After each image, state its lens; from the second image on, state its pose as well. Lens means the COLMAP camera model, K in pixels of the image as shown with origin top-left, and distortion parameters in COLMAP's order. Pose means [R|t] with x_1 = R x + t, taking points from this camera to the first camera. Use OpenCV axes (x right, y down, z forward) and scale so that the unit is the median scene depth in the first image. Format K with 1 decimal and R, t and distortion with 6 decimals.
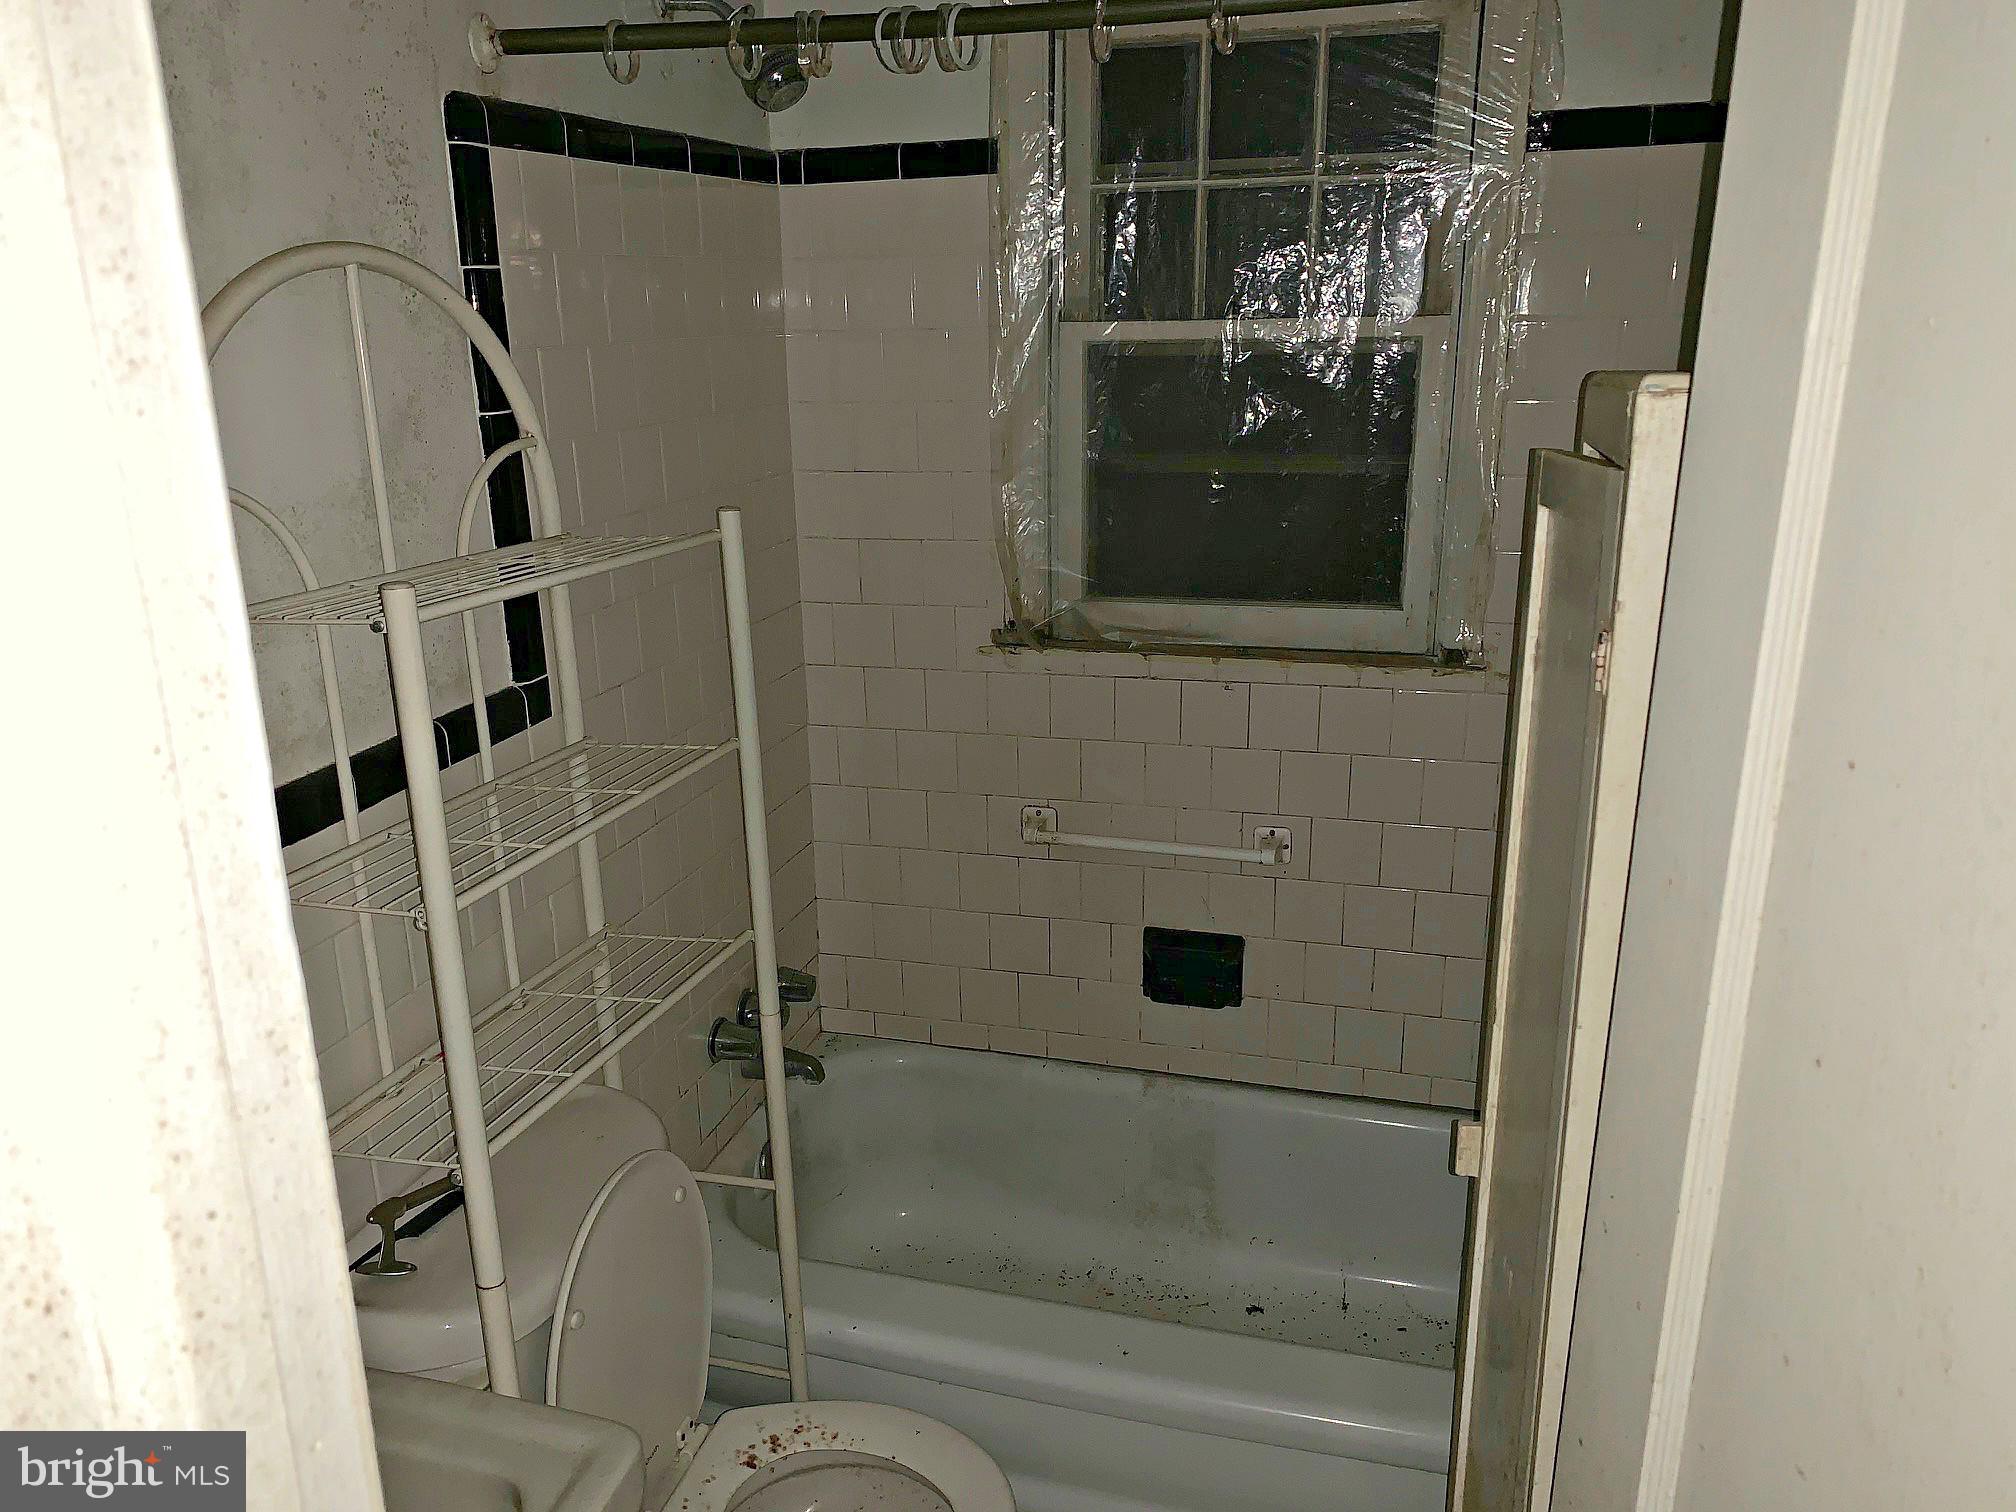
lens RADIAL K [[1537.7, 0, 1004.3], [0, 1537.7, 770.3], [0, 0, 1]] dist [0.040192, -0.037981]
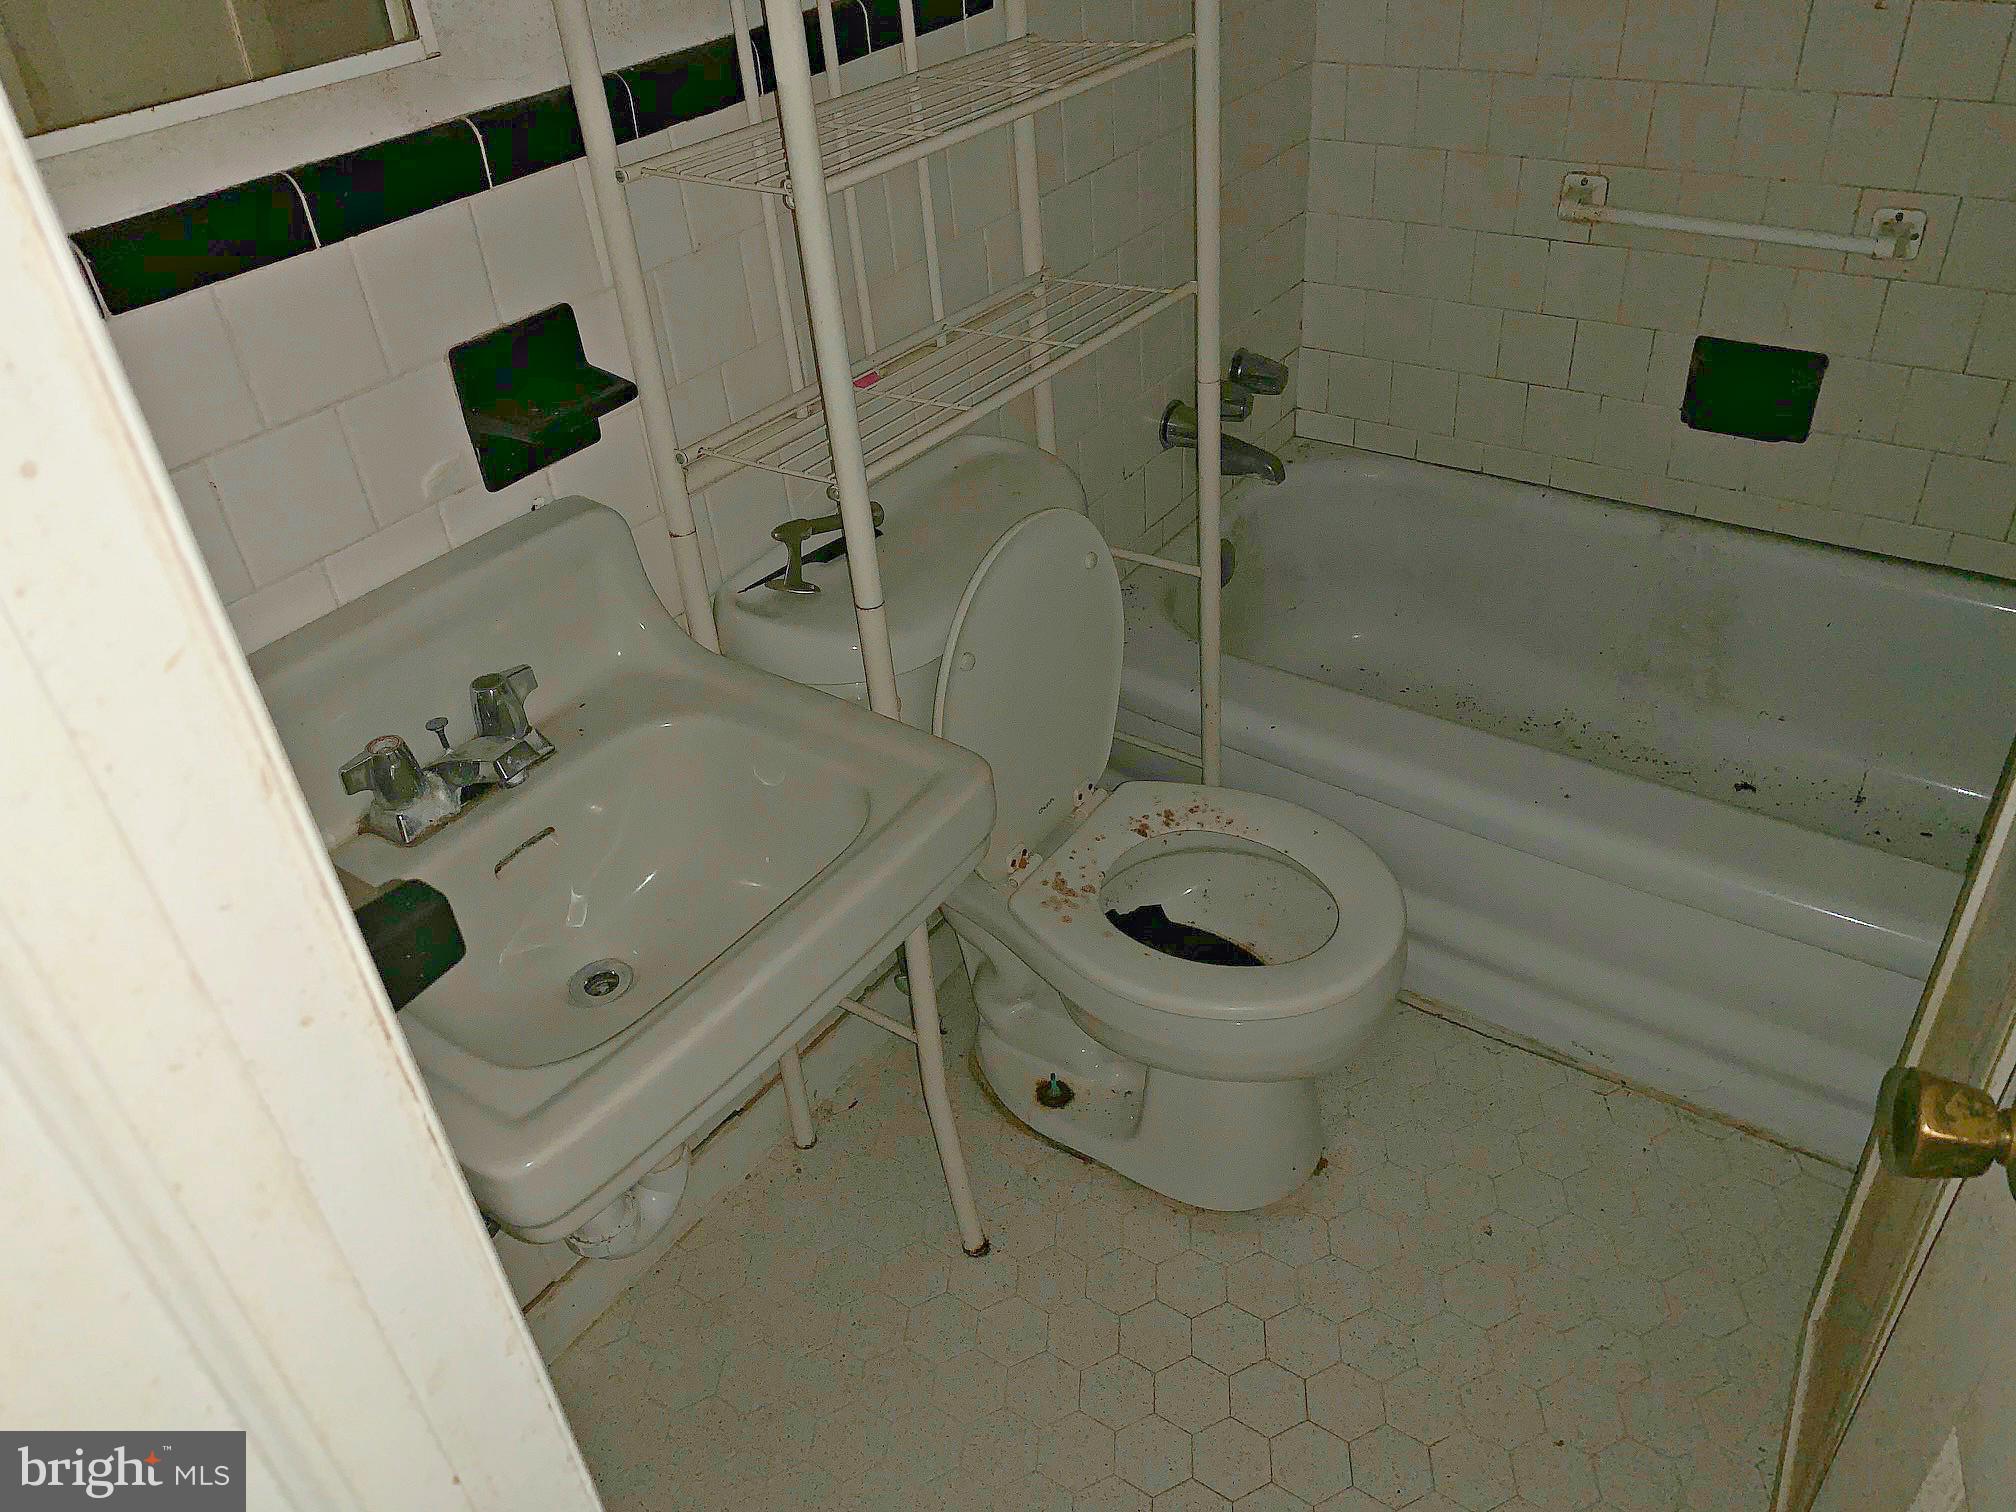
lens RADIAL K [[1537.7, 0, 1004.3], [0, 1537.7, 770.3], [0, 0, 1]] dist [0.040192, -0.037981]
pose [[0.938840, 0.152405, -0.308790, 0.045280], [-0.037539, 0.936679, 0.348172, 0.058499], [0.342300, -0.315286, 0.885113, 0.088763]]
